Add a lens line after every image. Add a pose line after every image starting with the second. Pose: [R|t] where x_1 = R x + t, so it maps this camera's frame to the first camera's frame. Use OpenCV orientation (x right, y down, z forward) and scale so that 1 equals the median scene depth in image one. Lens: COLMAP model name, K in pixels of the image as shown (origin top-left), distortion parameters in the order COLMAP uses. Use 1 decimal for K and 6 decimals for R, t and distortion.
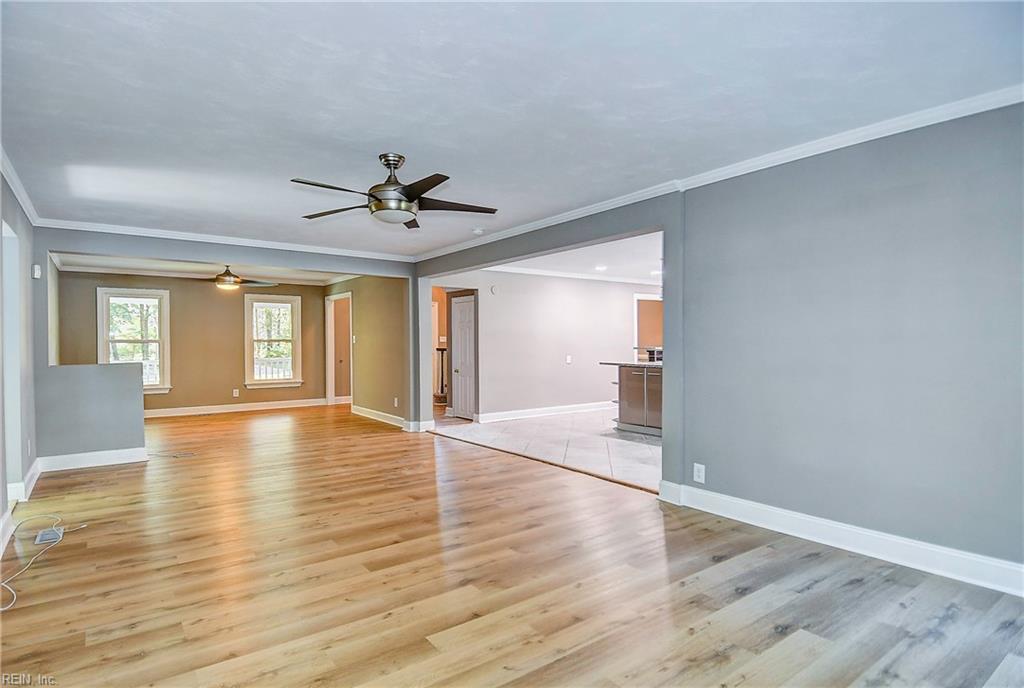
lens RADIAL K [[536.8, 0, 511.2], [0, 536.8, 346.9], [0, 0, 1]] dist [0.036484, -0.039261]
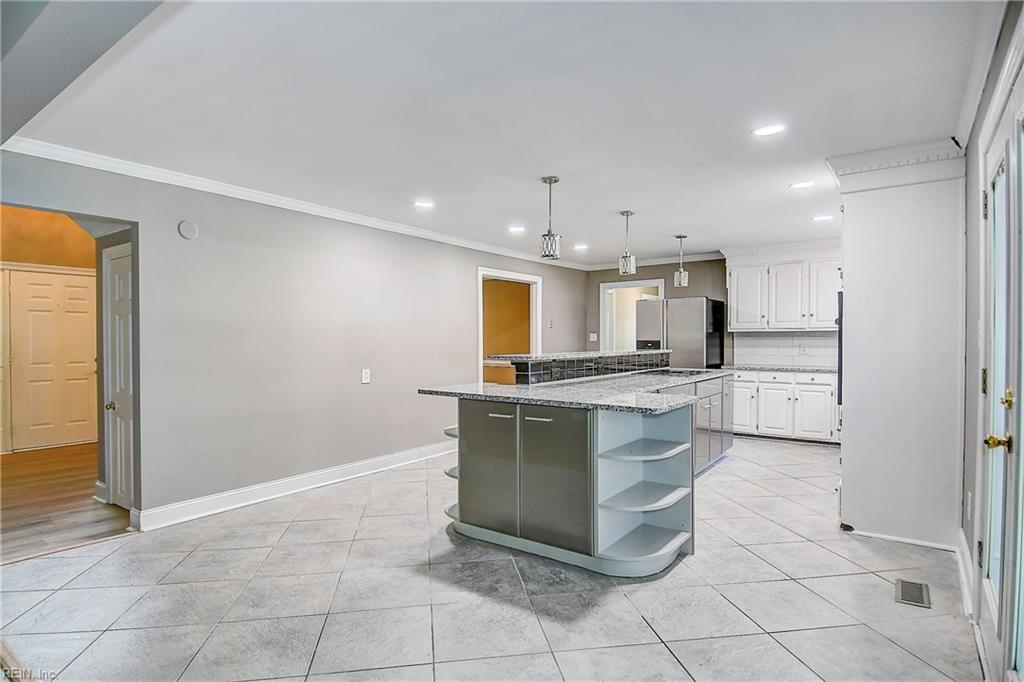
lens RADIAL K [[536.8, 0, 497.4], [0, 536.8, 346.0], [0, 0, 1]] dist [0.036484, -0.039261]
pose [[0.960621, -0.000959, 0.277862, 0.099953], [0.001213, 0.999999, -0.000740, -0.007699], [-0.277861, 0.001048, 0.960621, 0.525125]]
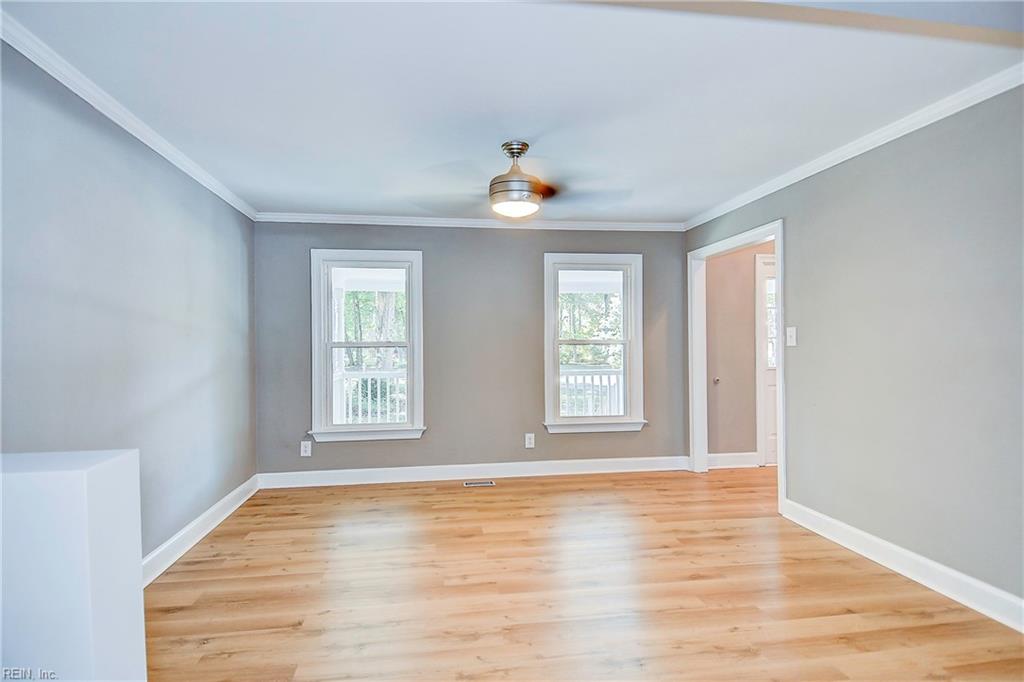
lens RADIAL K [[536.8, 0, 504.6], [0, 536.8, 344.3], [0, 0, 1]] dist [0.036484, -0.039261]
pose [[0.874274, -0.005879, -0.485398, -0.350106], [0.002556, 0.999969, -0.007508, -0.007204], [0.485427, 0.005323, 0.874261, 0.672941]]
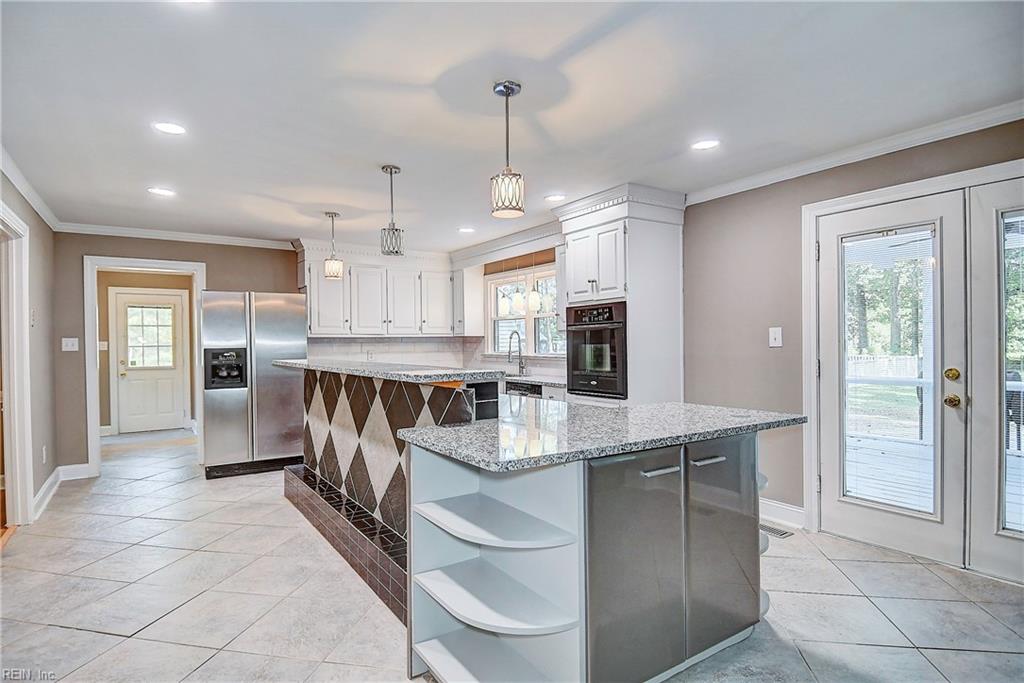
lens RADIAL K [[536.8, 0, 501.4], [0, 536.8, 346.3], [0, 0, 1]] dist [0.036484, -0.039261]
pose [[0.068790, -0.000435, 0.997631, -0.026016], [0.023400, 0.999725, -0.001177, -0.011629], [-0.997357, 0.023425, 0.068781, 0.969774]]
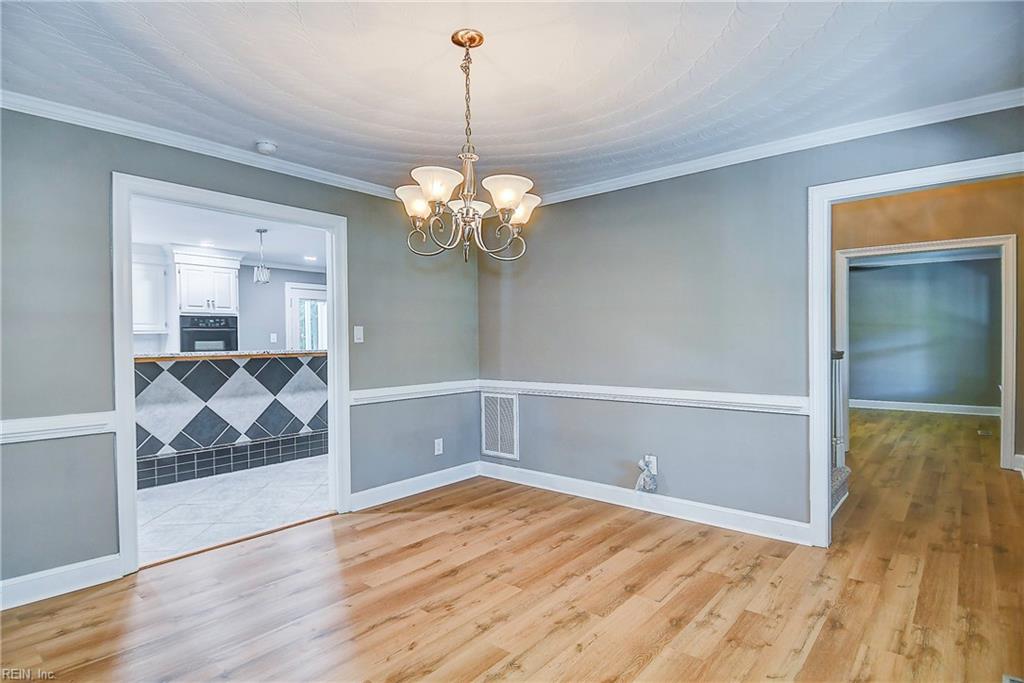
lens RADIAL K [[536.8, 0, 504.2], [0, 536.8, 344.8], [0, 0, 1]] dist [0.036484, -0.039261]
pose [[-0.976597, 0.015785, -0.214497, 0.259459], [0.011046, 0.999668, 0.023275, -0.021207], [0.214793, 0.020361, -0.976447, 1.883986]]
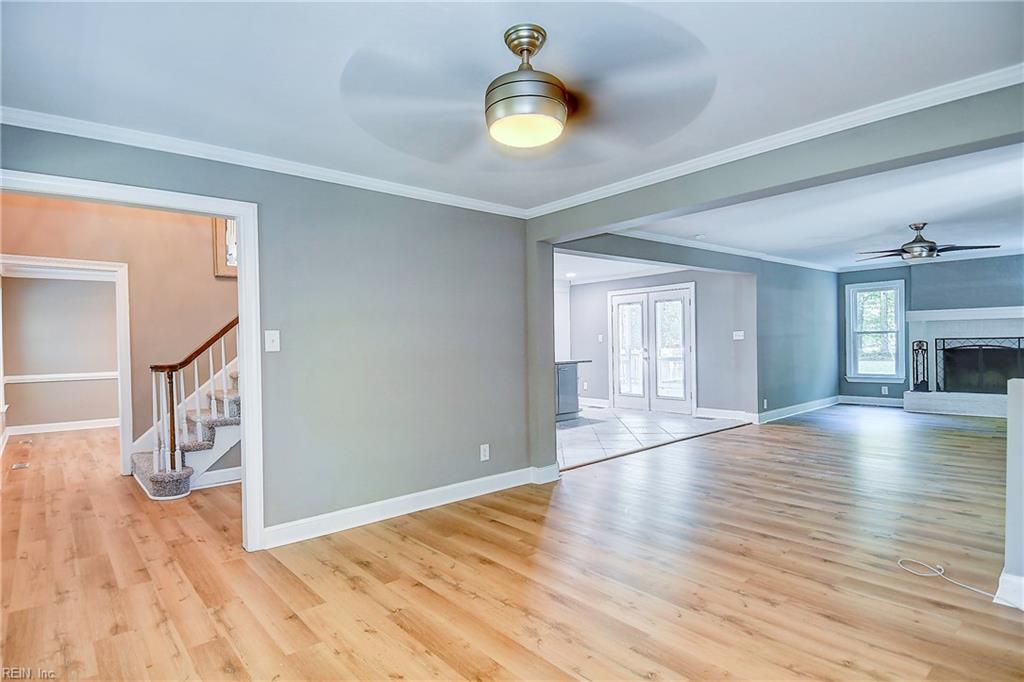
lens RADIAL K [[536.8, 0, 504.4], [0, 536.8, 348.4], [0, 0, 1]] dist [0.036484, -0.039261]
pose [[-0.060085, -0.006574, 0.998172, -0.810847], [0.031938, 0.999454, 0.008505, -0.008925], [-0.997682, 0.032390, -0.059842, 1.068864]]
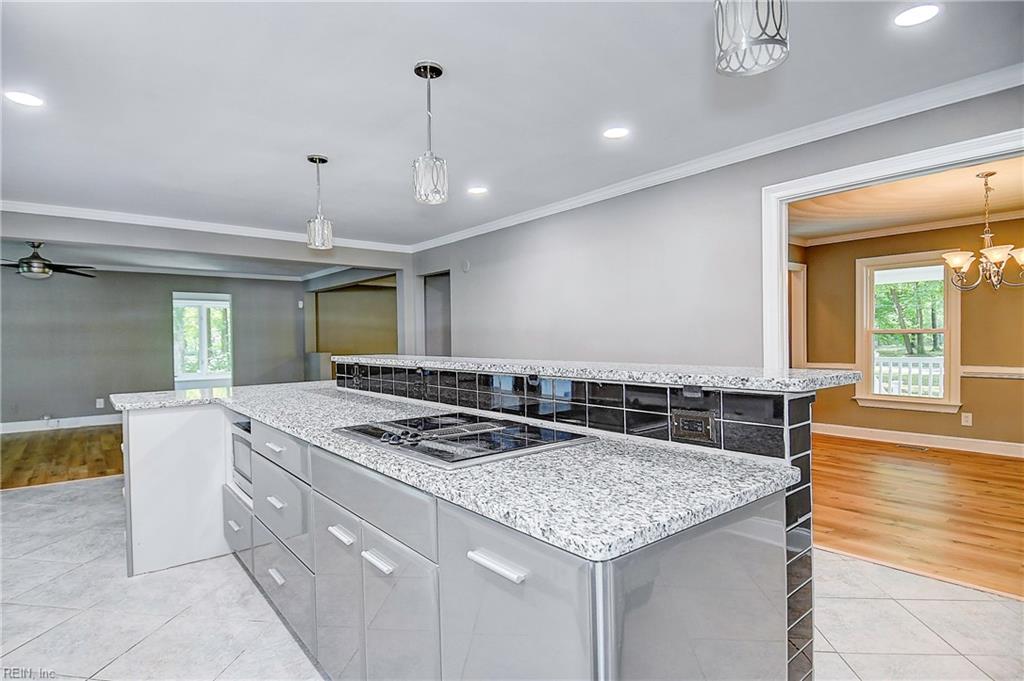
lens RADIAL K [[536.8, 0, 504.3], [0, 536.8, 346.8], [0, 0, 1]] dist [0.036484, -0.039261]
pose [[0.026151, 0.022134, -0.999413, 0.731014], [0.002064, 0.999752, 0.022196, -0.017082], [0.999656, -0.002644, 0.026099, 1.119668]]
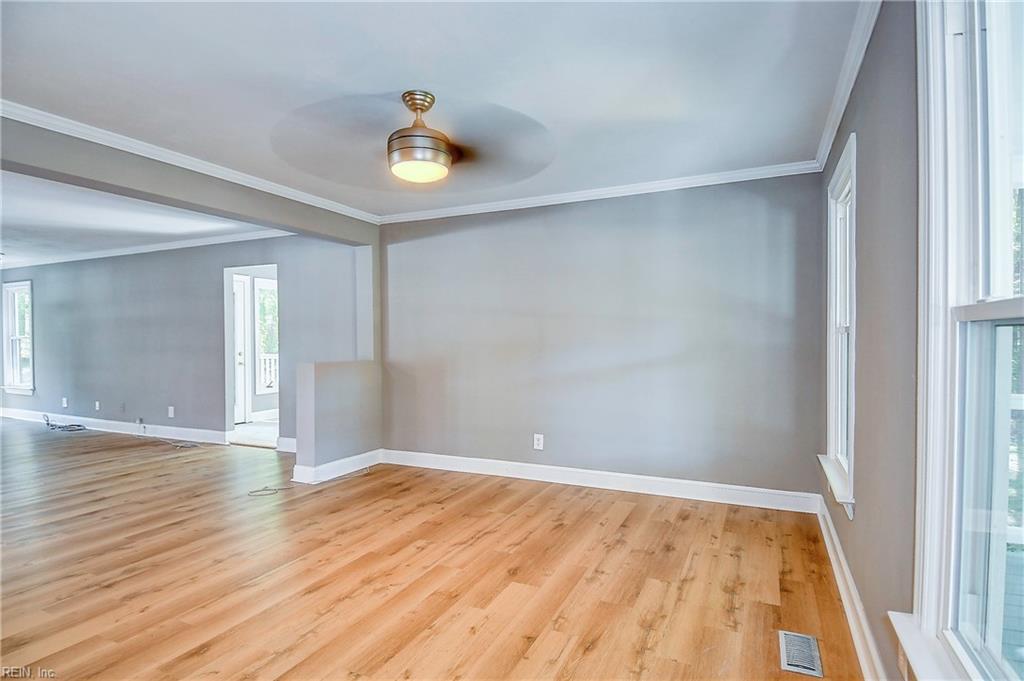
lens RADIAL K [[536.8, 0, 503.6], [0, 536.8, 343.9], [0, 0, 1]] dist [0.036484, -0.039261]
pose [[-0.887359, 0.012666, -0.460906, -0.428517], [0.003745, 0.999788, 0.020264, -0.009282], [0.461065, 0.016255, -0.887218, 1.373724]]
